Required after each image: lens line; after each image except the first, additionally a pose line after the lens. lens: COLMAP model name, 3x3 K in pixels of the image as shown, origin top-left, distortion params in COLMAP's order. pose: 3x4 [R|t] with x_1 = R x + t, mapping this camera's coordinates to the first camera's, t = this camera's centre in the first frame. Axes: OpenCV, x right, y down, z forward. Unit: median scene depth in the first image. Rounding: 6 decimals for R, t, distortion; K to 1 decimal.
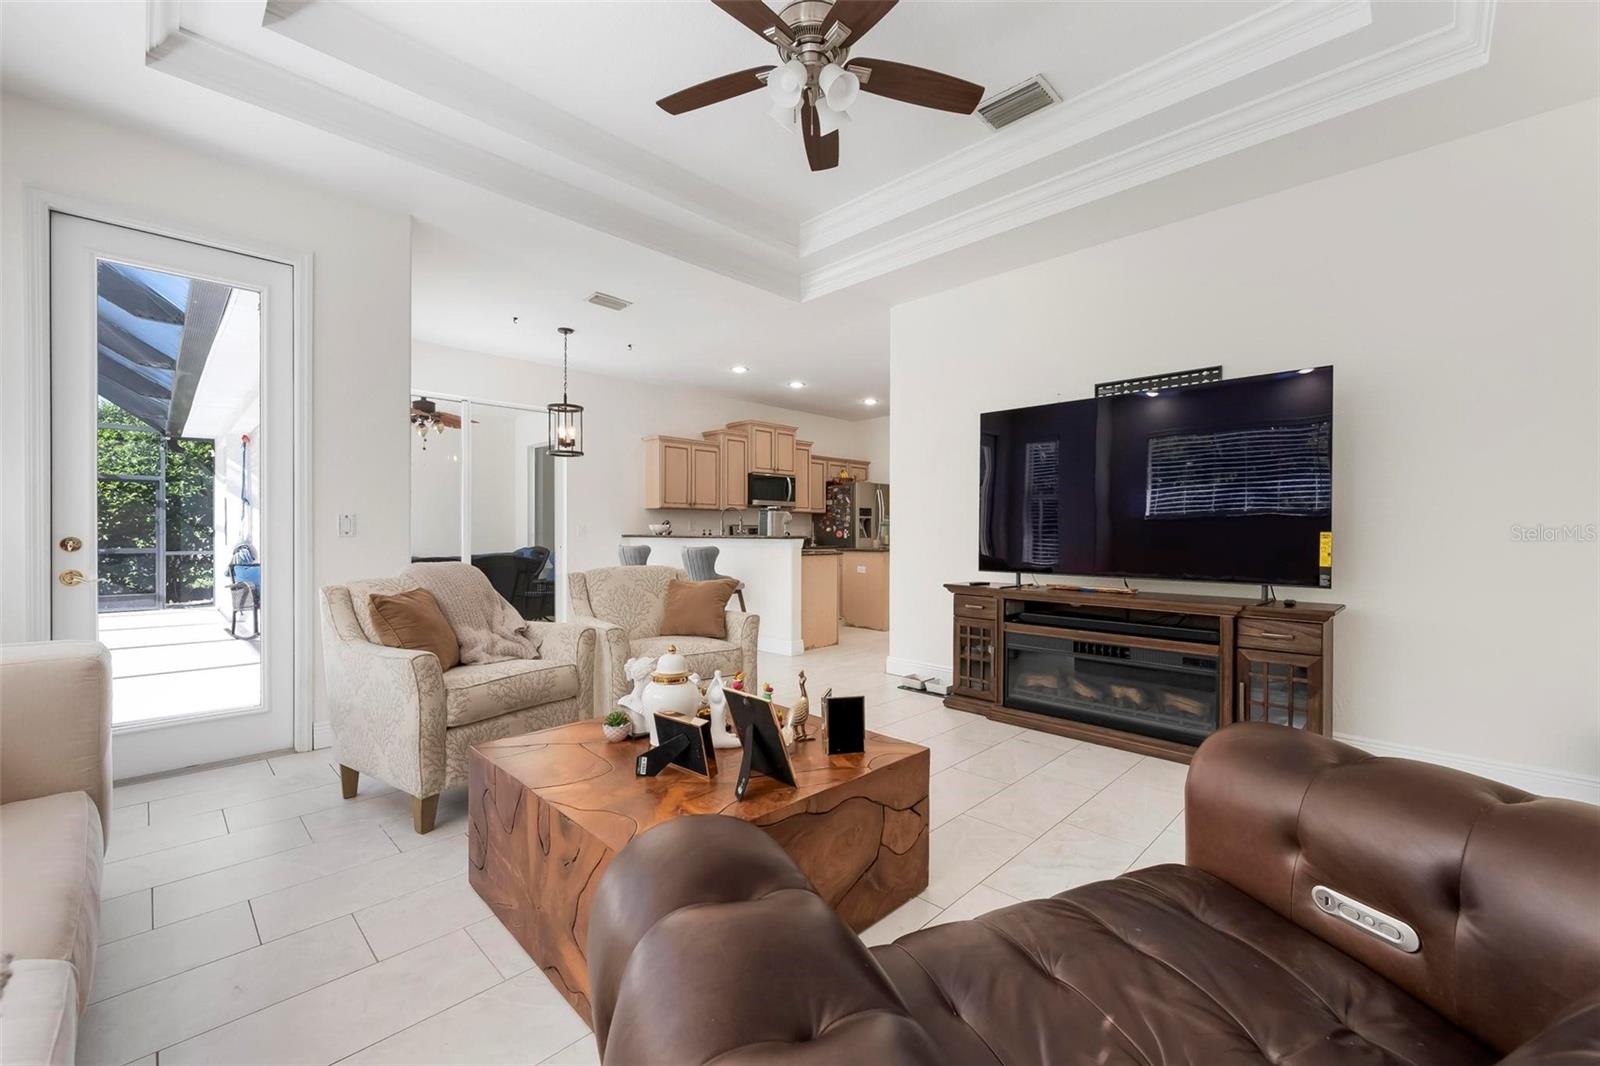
lens RADIAL K [[649.0, 0, 811.6], [0, 649.0, 535.9], [0, 0, 1]] dist [0.000927, -0.000026]
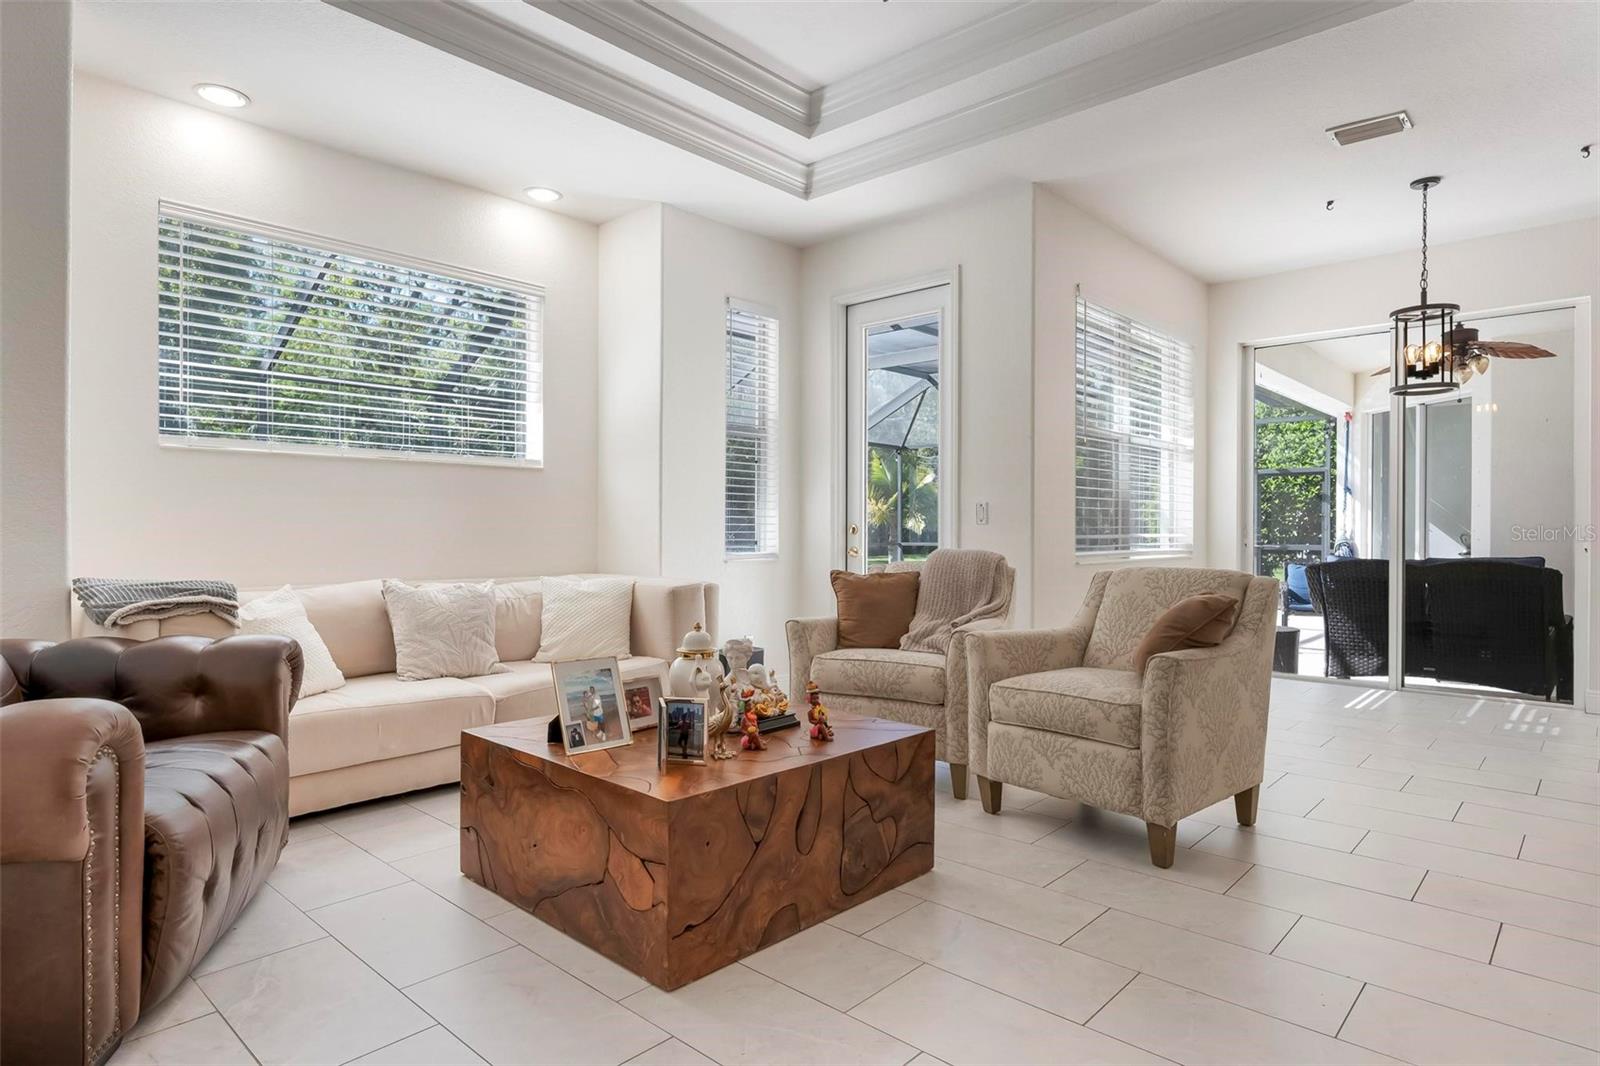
lens RADIAL K [[894.7, 0, 803.6], [0, 894.7, 532.6], [0, 0, 1]] dist [-0.000267, 0.000277]
pose [[0.034568, -0.000567, -0.999402, 0.426171], [-0.004610, 0.999989, -0.000727, 0.010034], [0.999392, 0.004633, 0.034565, 0.400760]]
